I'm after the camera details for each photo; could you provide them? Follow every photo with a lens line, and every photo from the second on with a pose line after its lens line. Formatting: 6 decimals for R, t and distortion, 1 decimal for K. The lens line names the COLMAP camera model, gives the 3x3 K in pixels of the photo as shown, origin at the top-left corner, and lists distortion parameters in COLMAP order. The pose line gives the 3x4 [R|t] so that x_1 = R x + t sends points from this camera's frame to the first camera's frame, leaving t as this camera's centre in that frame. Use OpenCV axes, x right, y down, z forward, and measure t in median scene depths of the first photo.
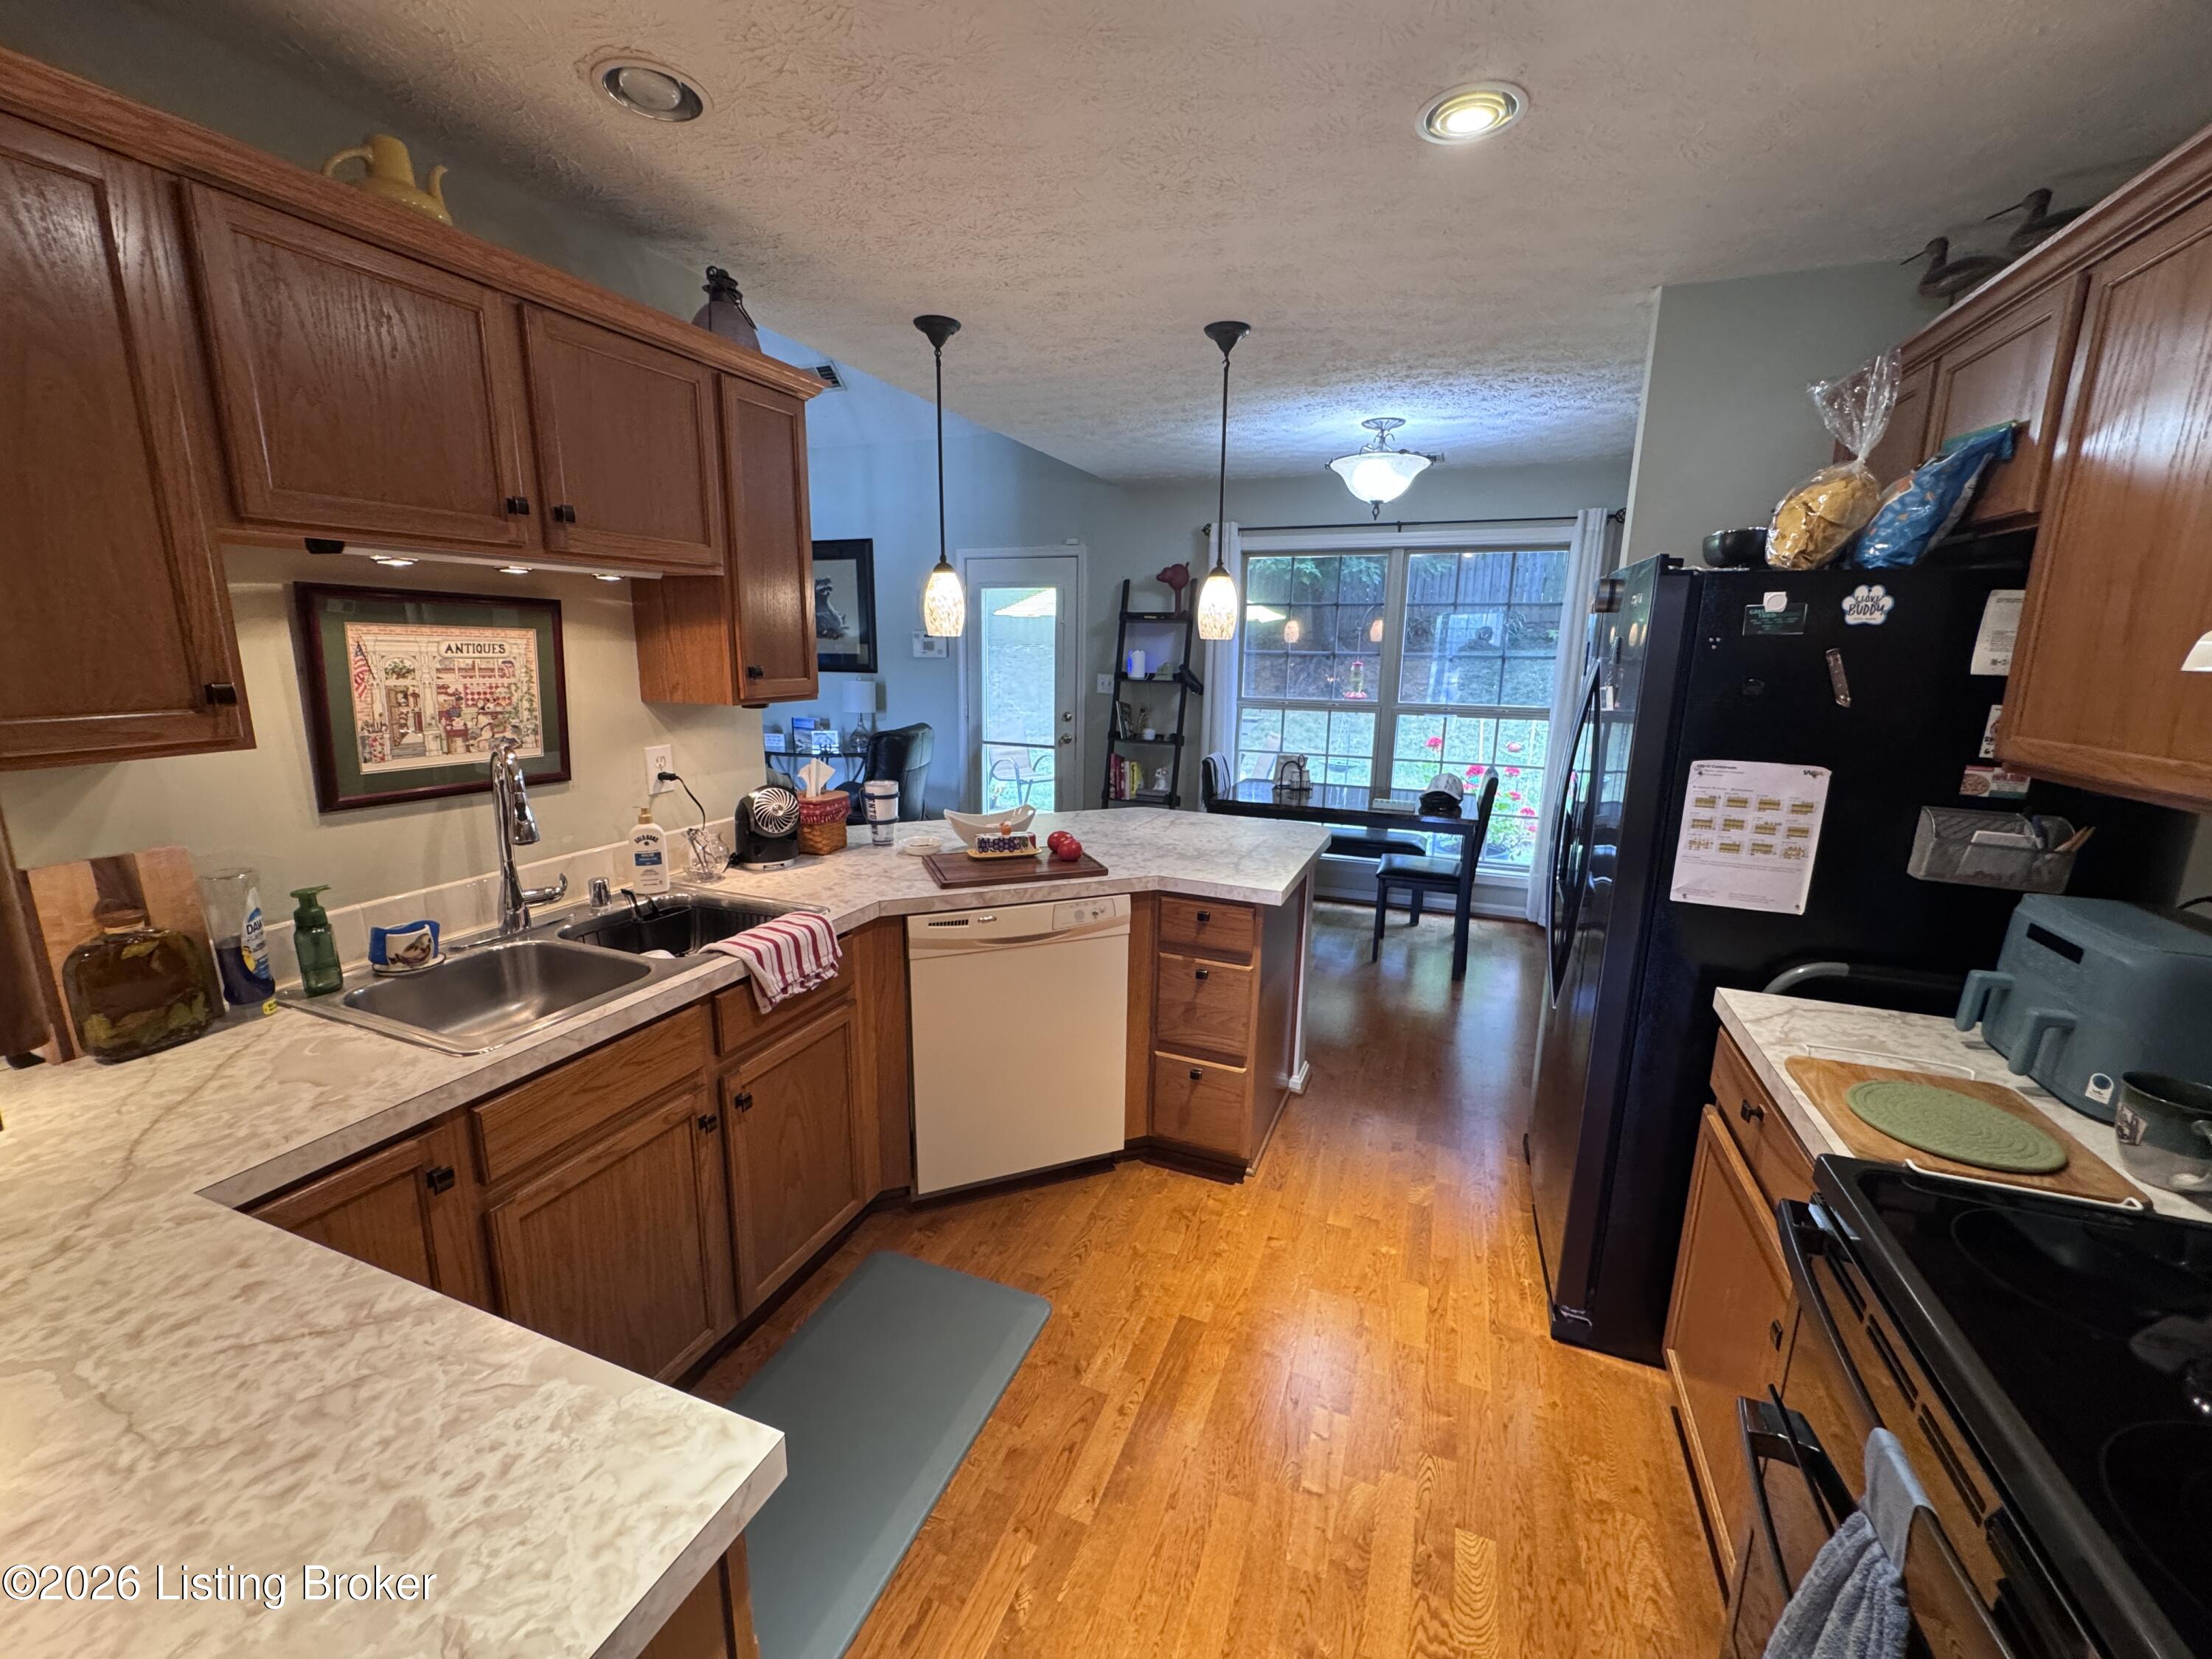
lens RADIAL K [[886.7, 0, 1104.2], [0, 886.7, 826.1], [0, 0, 1]] dist [-0.001655, -0.000286]
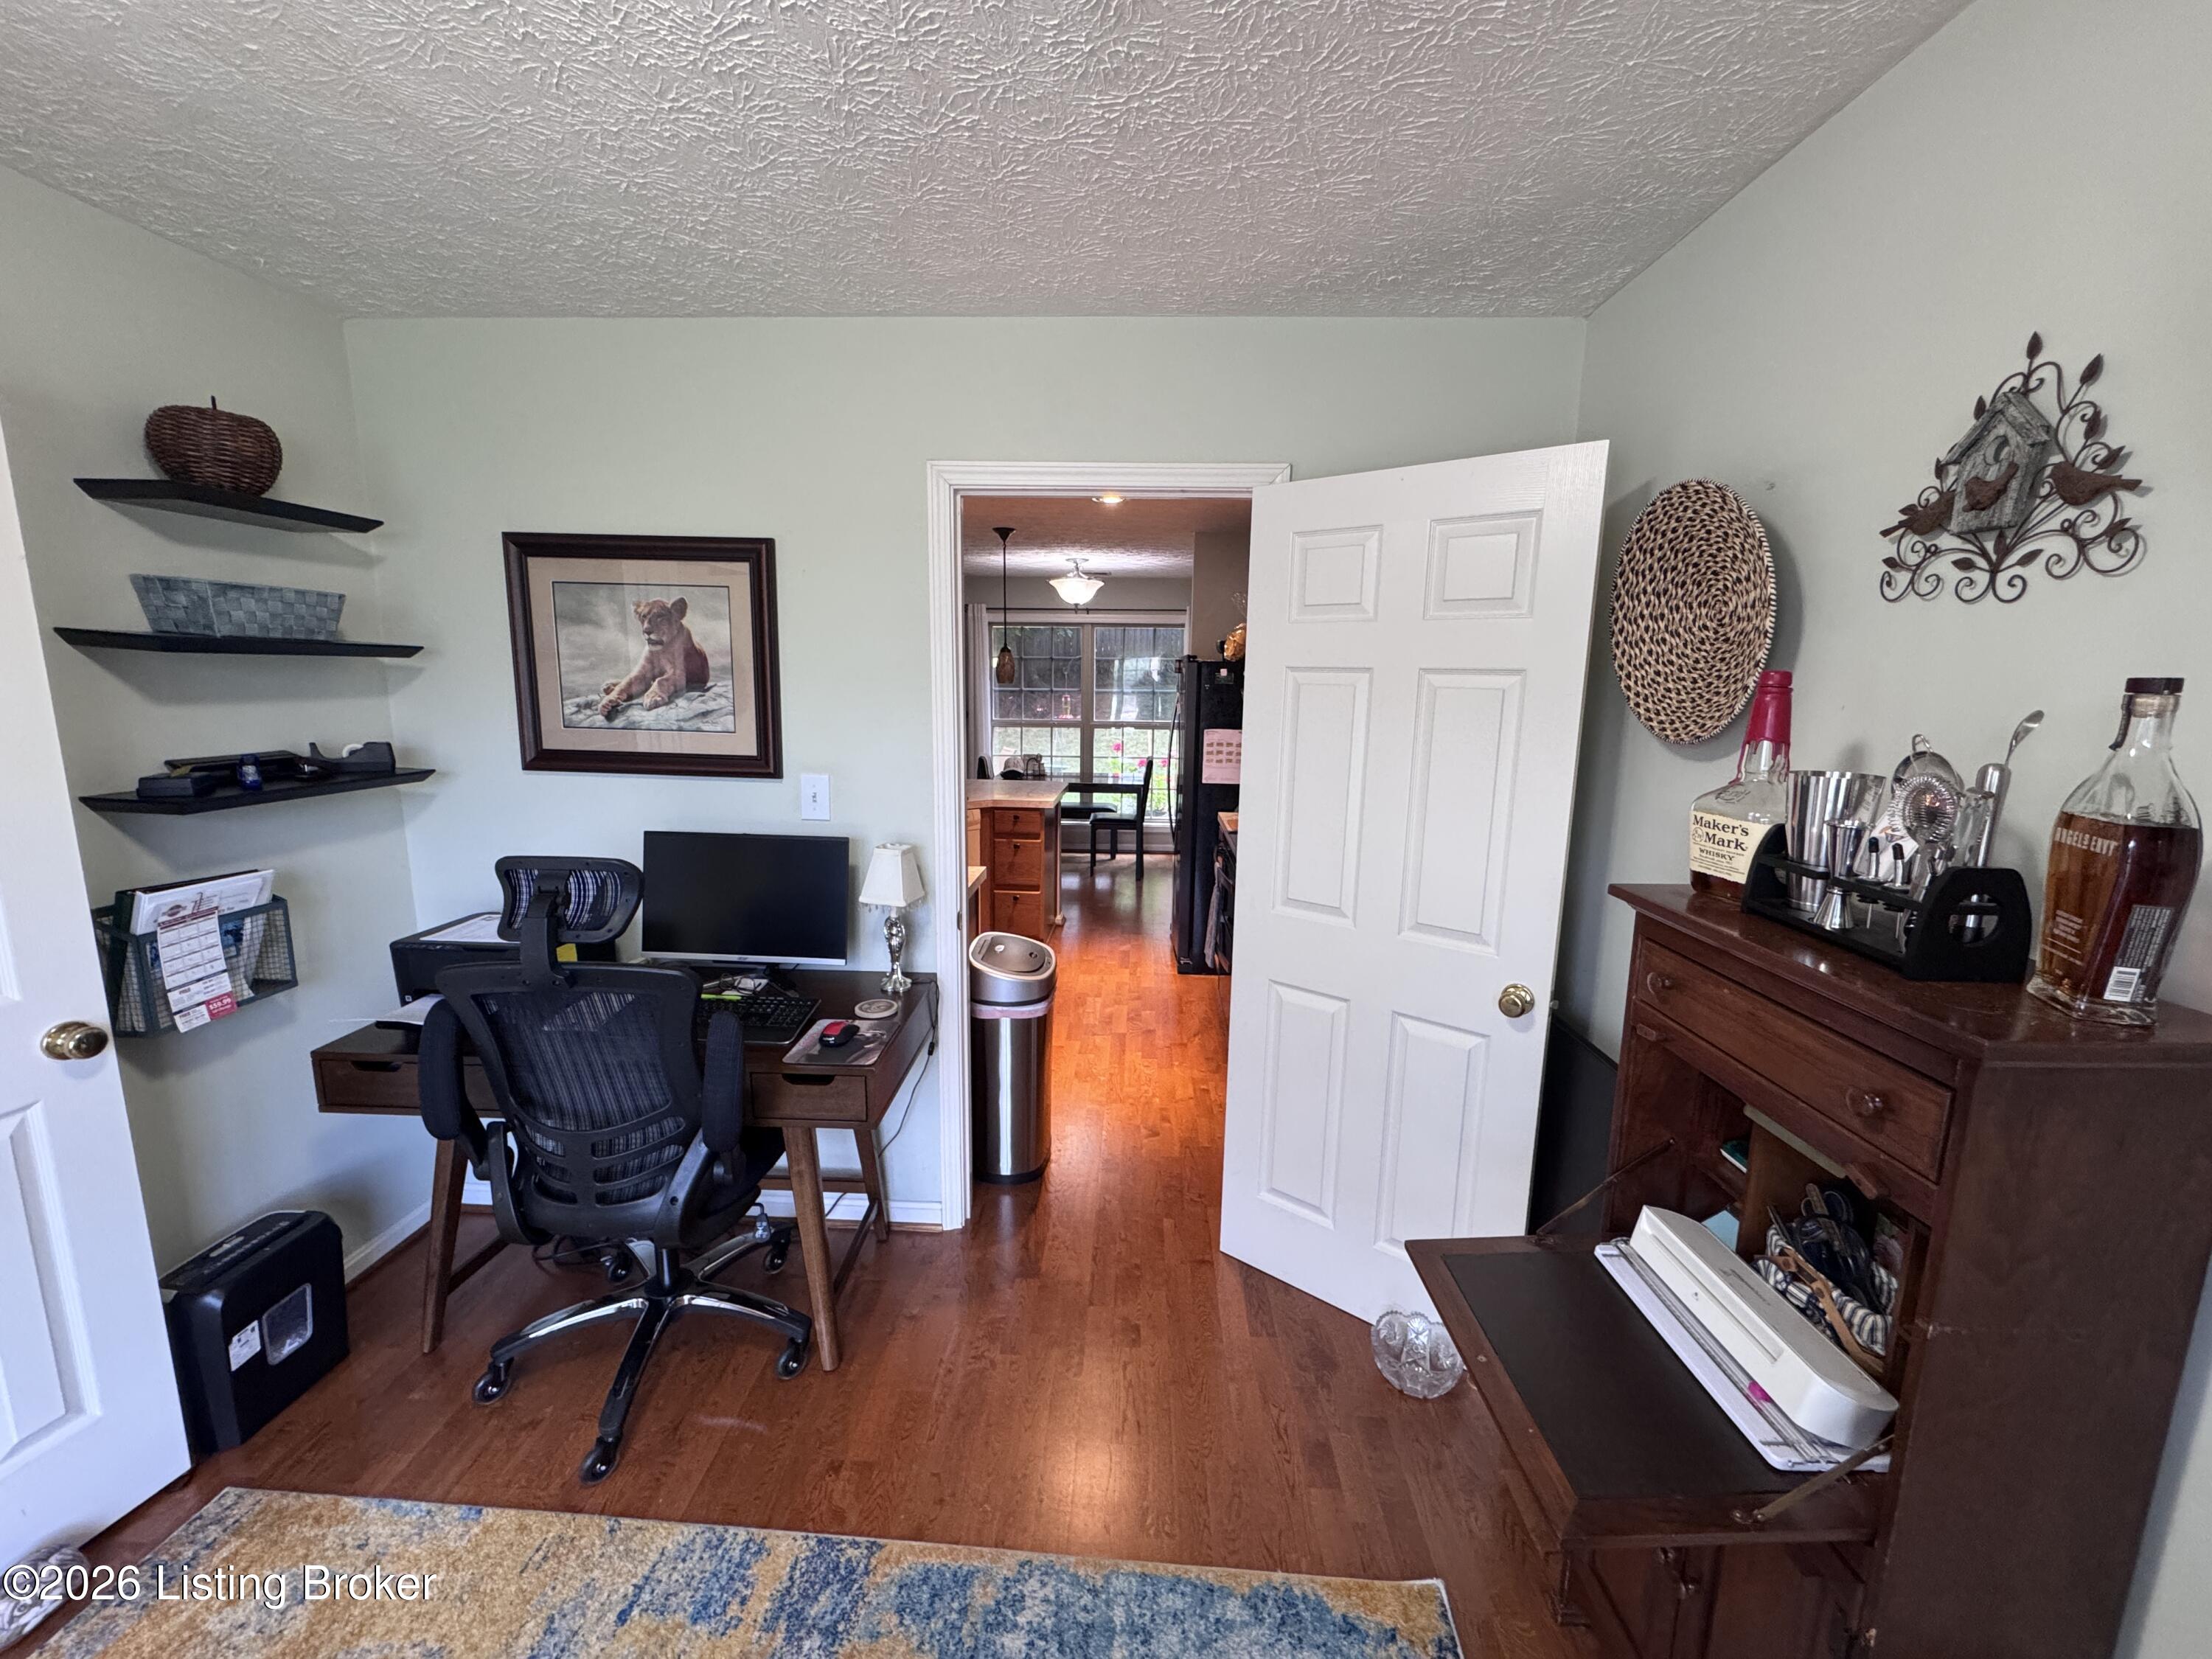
lens RADIAL K [[886.7, 0, 1113.4], [0, 886.7, 825.8], [0, 0, 1]] dist [-0.001655, -0.000286]
pose [[0.939639, -0.054068, 0.337867, -0.292141], [0.067355, 0.997344, -0.027716, 0.151495], [-0.335471, 0.048800, 0.940786, -0.793969]]
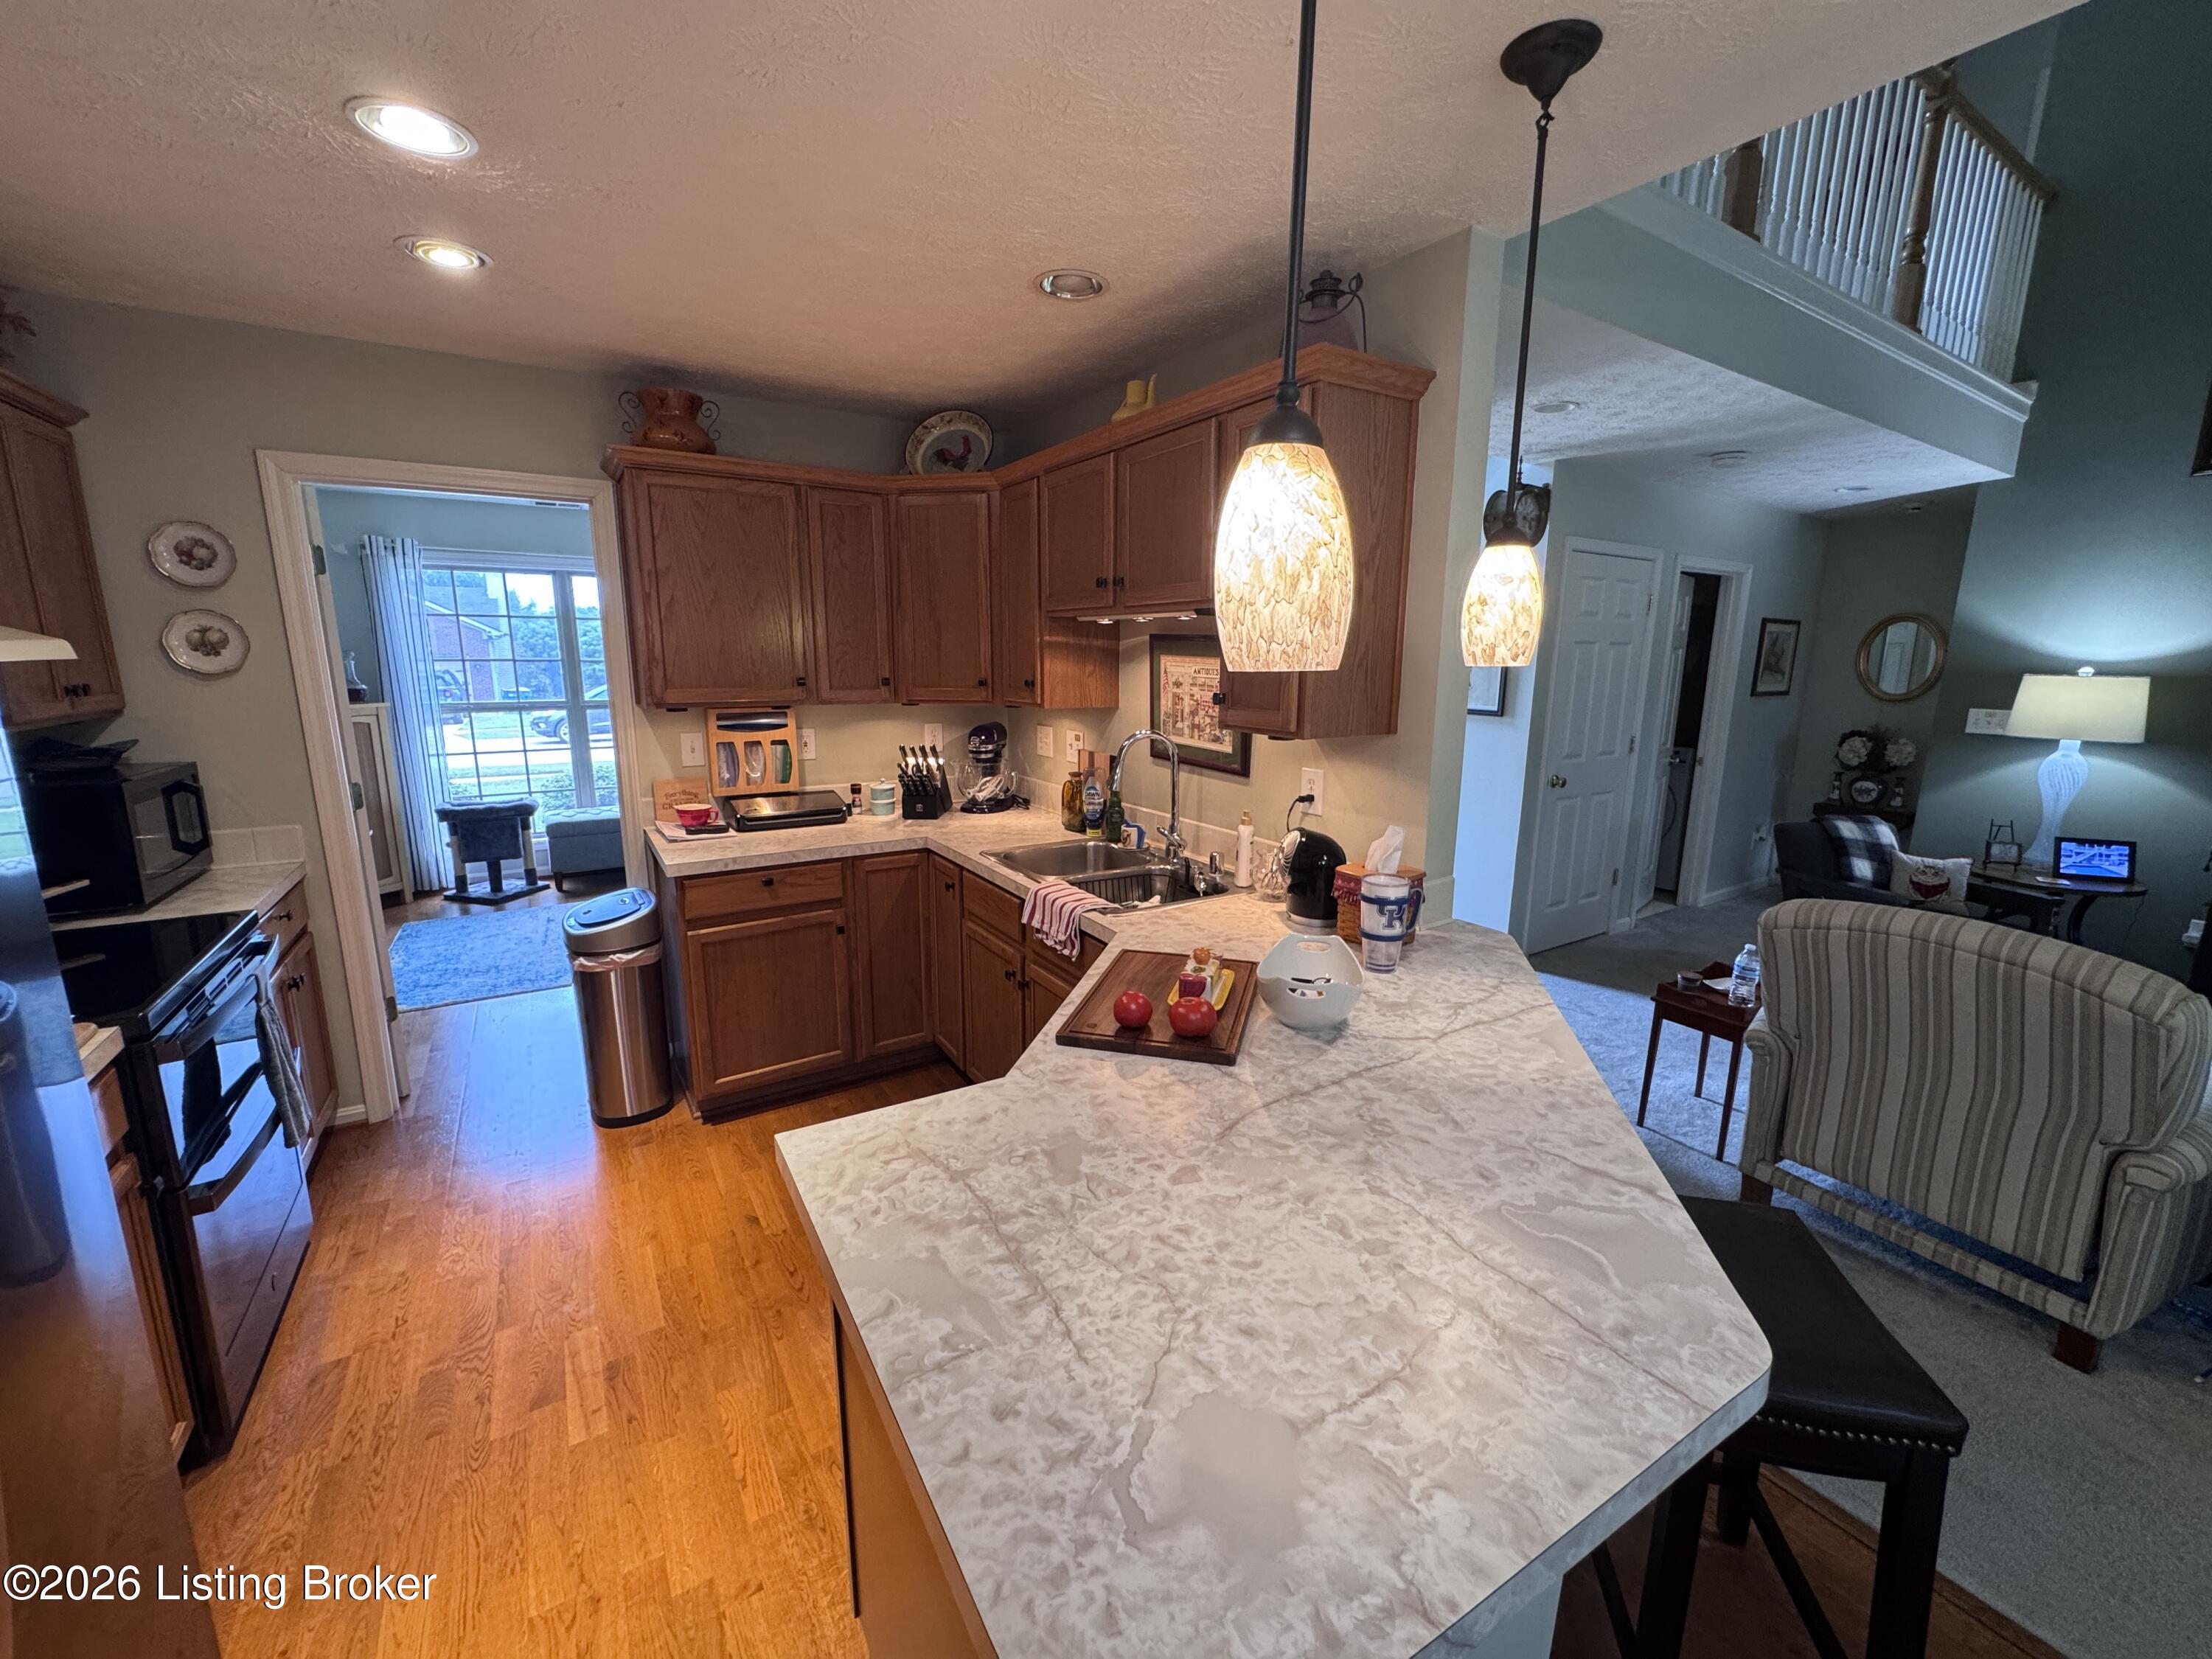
lens RADIAL K [[886.7, 0, 1104.5], [0, 886.7, 827.5], [0, 0, 1]] dist [-0.001655, -0.000286]
pose [[-0.590186, 0.146207, -0.793917, 0.497750], [-0.179542, 0.935057, 0.305668, -0.310248], [0.787049, 0.322942, -0.525607, 1.410861]]
